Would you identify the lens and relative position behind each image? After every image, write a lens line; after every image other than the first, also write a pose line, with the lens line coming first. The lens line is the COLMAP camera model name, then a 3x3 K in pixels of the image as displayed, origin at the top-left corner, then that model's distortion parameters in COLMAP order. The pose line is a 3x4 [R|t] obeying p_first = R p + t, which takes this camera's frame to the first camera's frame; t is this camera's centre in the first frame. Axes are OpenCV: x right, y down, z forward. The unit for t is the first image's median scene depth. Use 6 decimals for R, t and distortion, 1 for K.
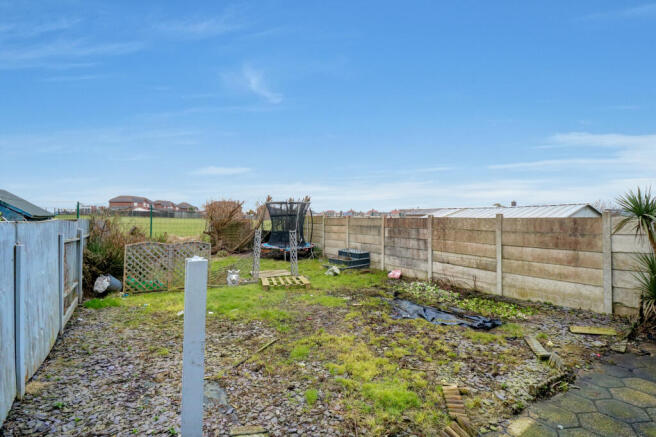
lens RADIAL K [[314.2, 0, 330.2], [0, 314.2, 215.1], [0, 0, 1]] dist [-0.010358, -0.005994]
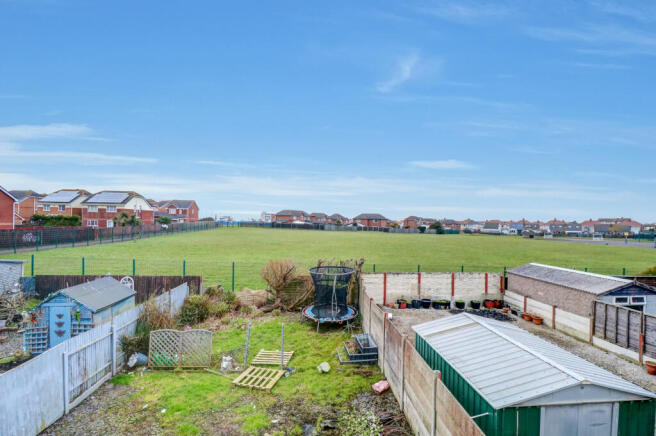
lens RADIAL K [[330.0, 0, 329.4], [0, 330.0, 222.7], [0, 0, 1]] dist [-0.019403, -0.003197]
pose [[0.879570, 0.010640, -0.475650, 0.625396], [-0.005225, 0.999906, 0.012706, -0.355718], [0.475740, -0.008691, 0.879543, 0.106287]]
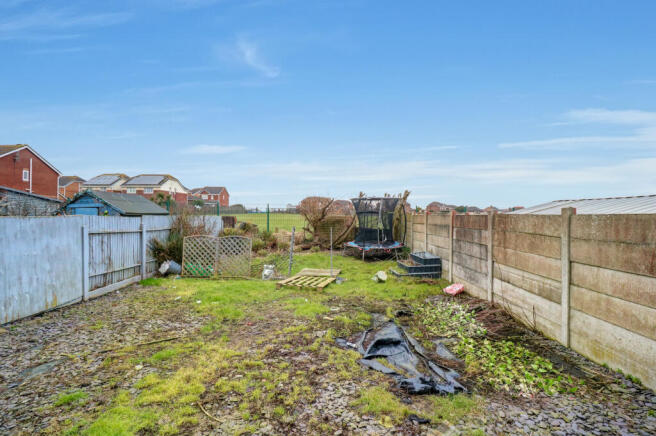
lens RADIAL K [[314.2, 0, 330.4], [0, 314.2, 216.6], [0, 0, 1]] dist [-0.010358, -0.005994]
pose [[0.847277, 0.003814, -0.531138, 0.423770], [0.003061, 0.999923, 0.012062, 0.003380], [0.531143, -0.011845, 0.847199, 0.237921]]
